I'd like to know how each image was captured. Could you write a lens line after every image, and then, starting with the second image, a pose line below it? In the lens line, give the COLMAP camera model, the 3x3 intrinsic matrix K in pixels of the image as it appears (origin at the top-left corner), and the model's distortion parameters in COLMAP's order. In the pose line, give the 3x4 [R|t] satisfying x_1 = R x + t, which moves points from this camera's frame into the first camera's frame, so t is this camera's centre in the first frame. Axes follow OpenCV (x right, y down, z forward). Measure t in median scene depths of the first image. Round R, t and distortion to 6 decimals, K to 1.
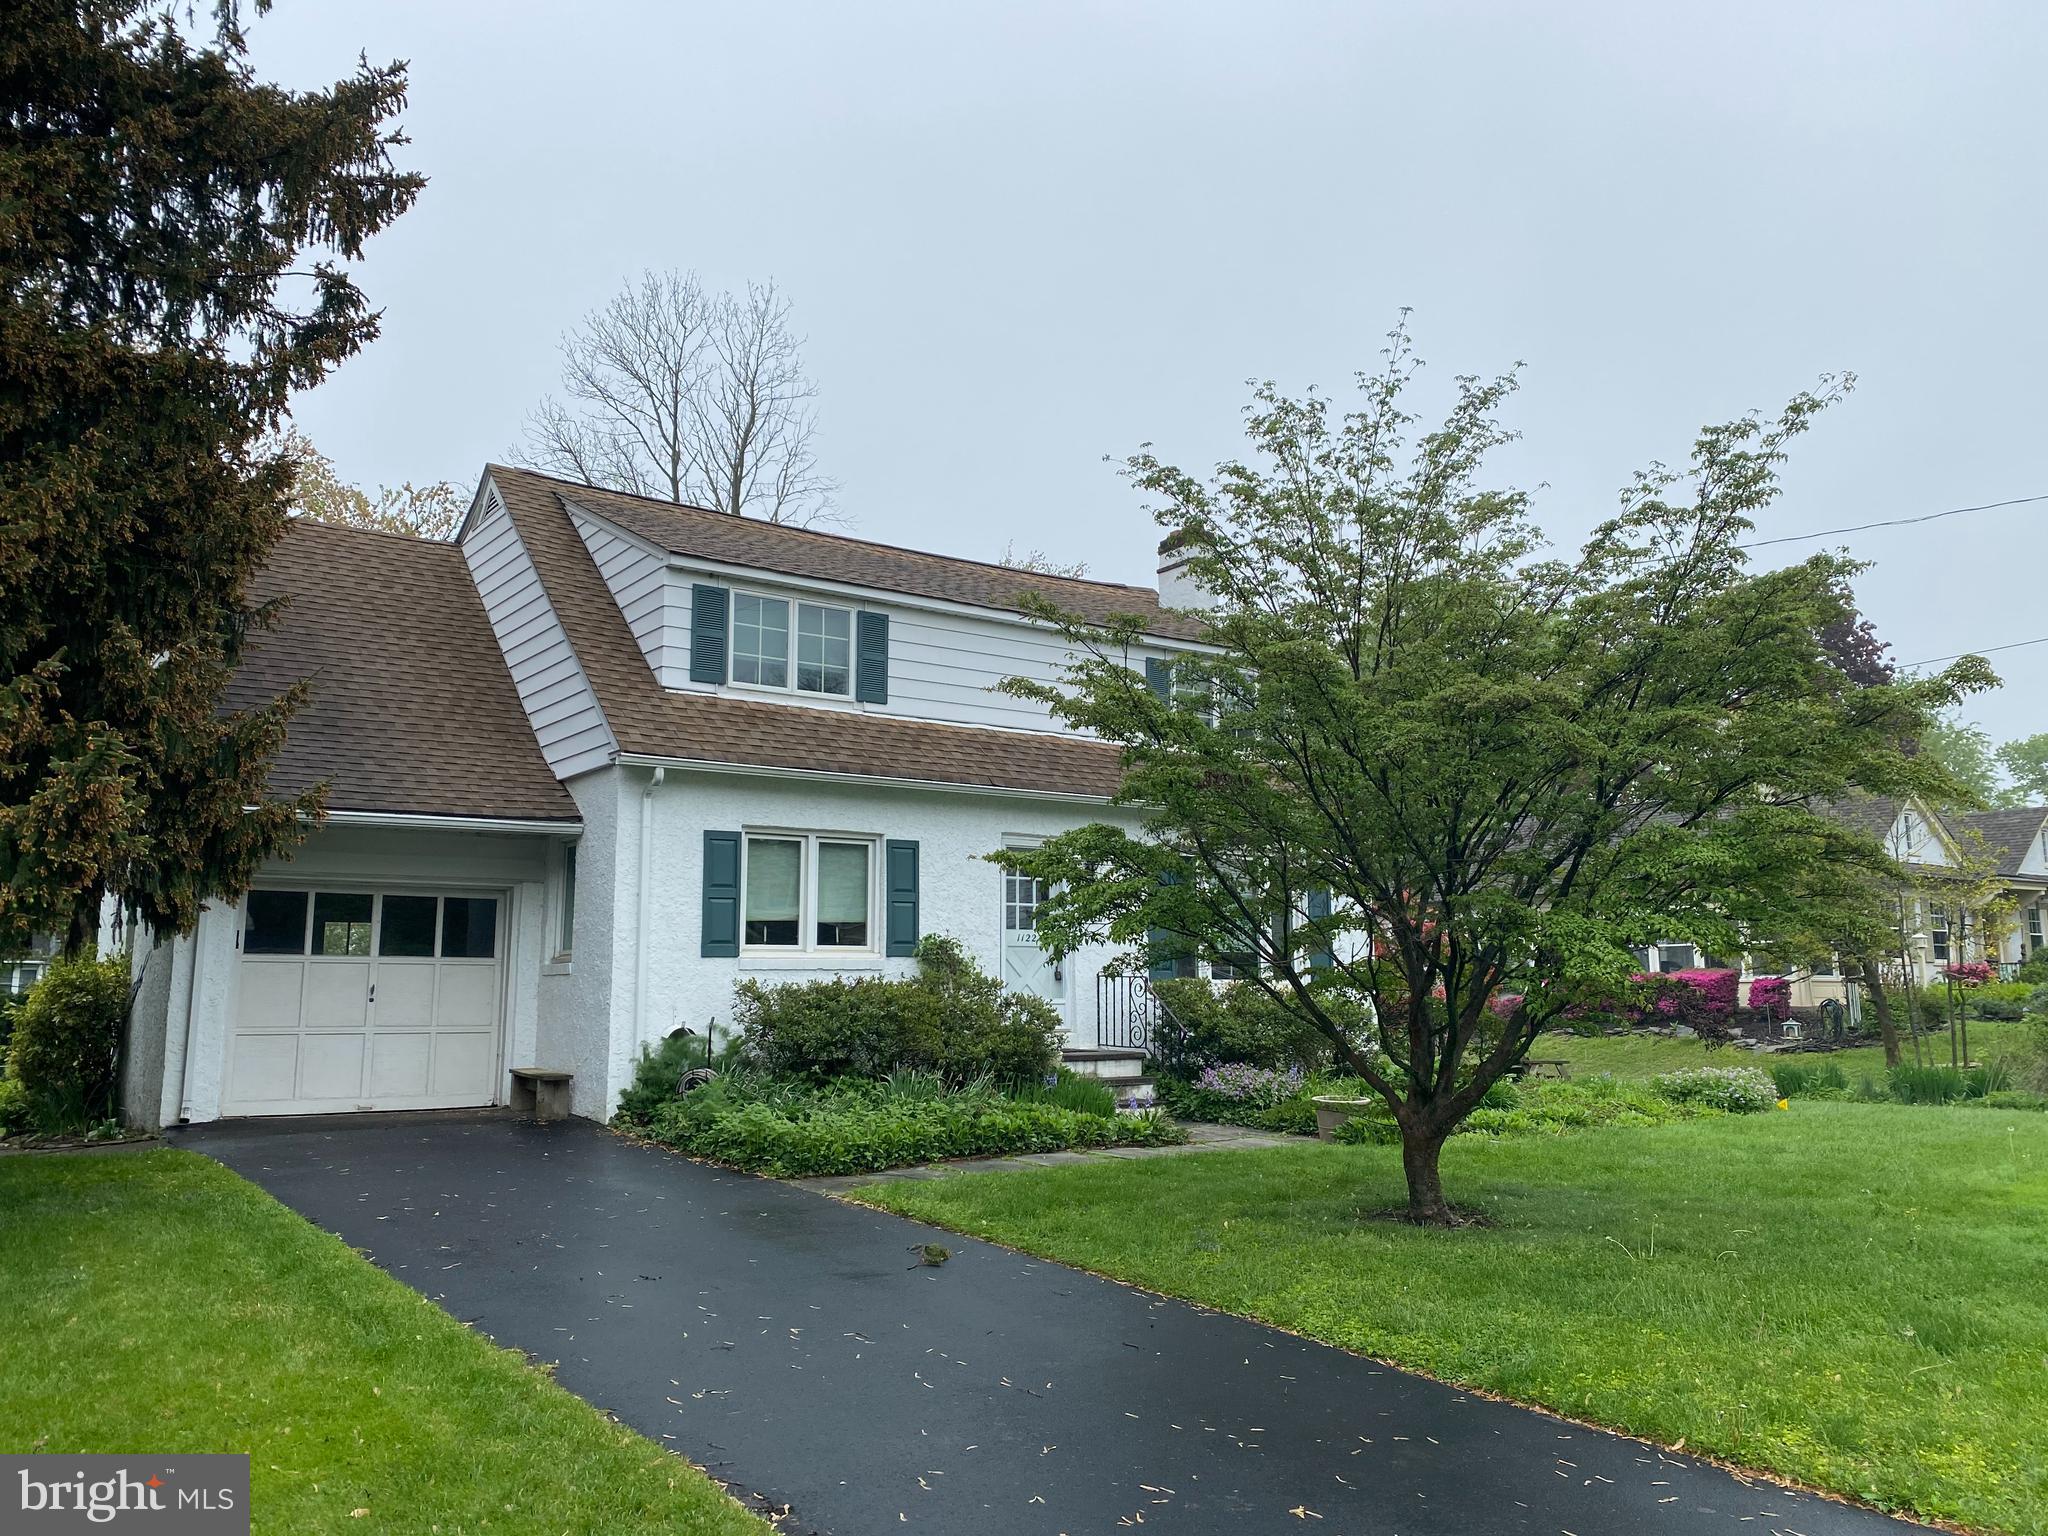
lens RADIAL K [[1551.2, 0, 1027.6], [0, 1551.2, 767.8], [0, 0, 1]] dist [0.026208, -0.014611]
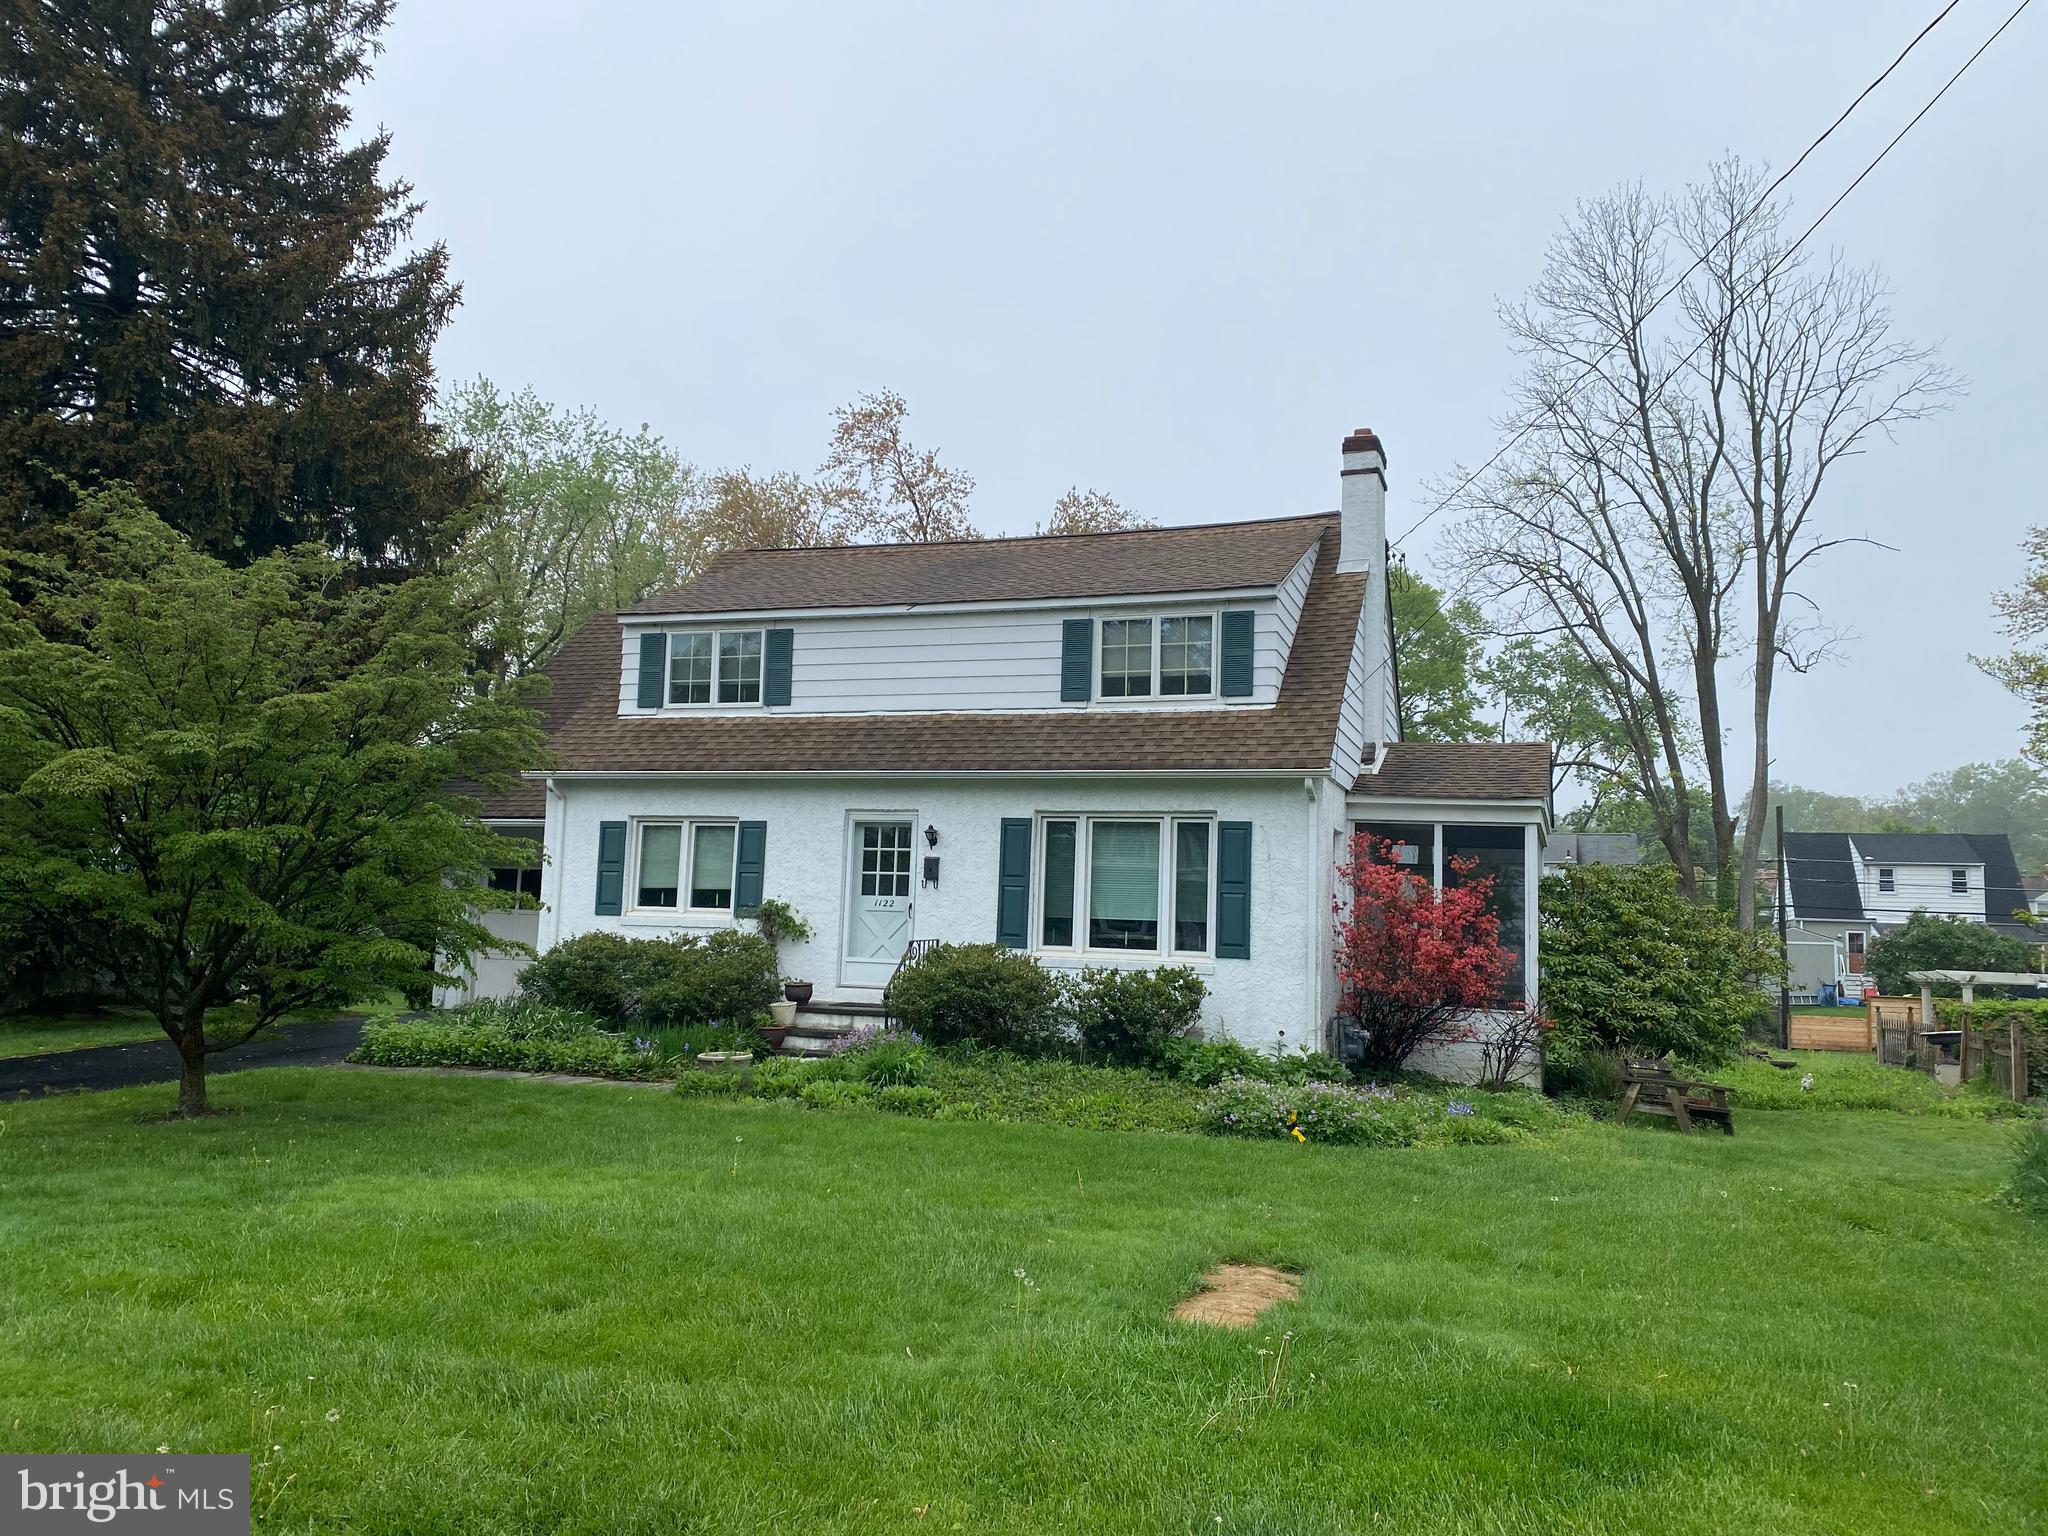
lens RADIAL K [[1551.2, 0, 1028.1], [0, 1551.2, 770.8], [0, 0, 1]] dist [0.026208, -0.014611]
pose [[0.616406, -0.096762, -0.781461, 0.942502], [0.068831, 0.995243, -0.068940, 0.102385], [0.784414, -0.011294, 0.620134, 0.427819]]
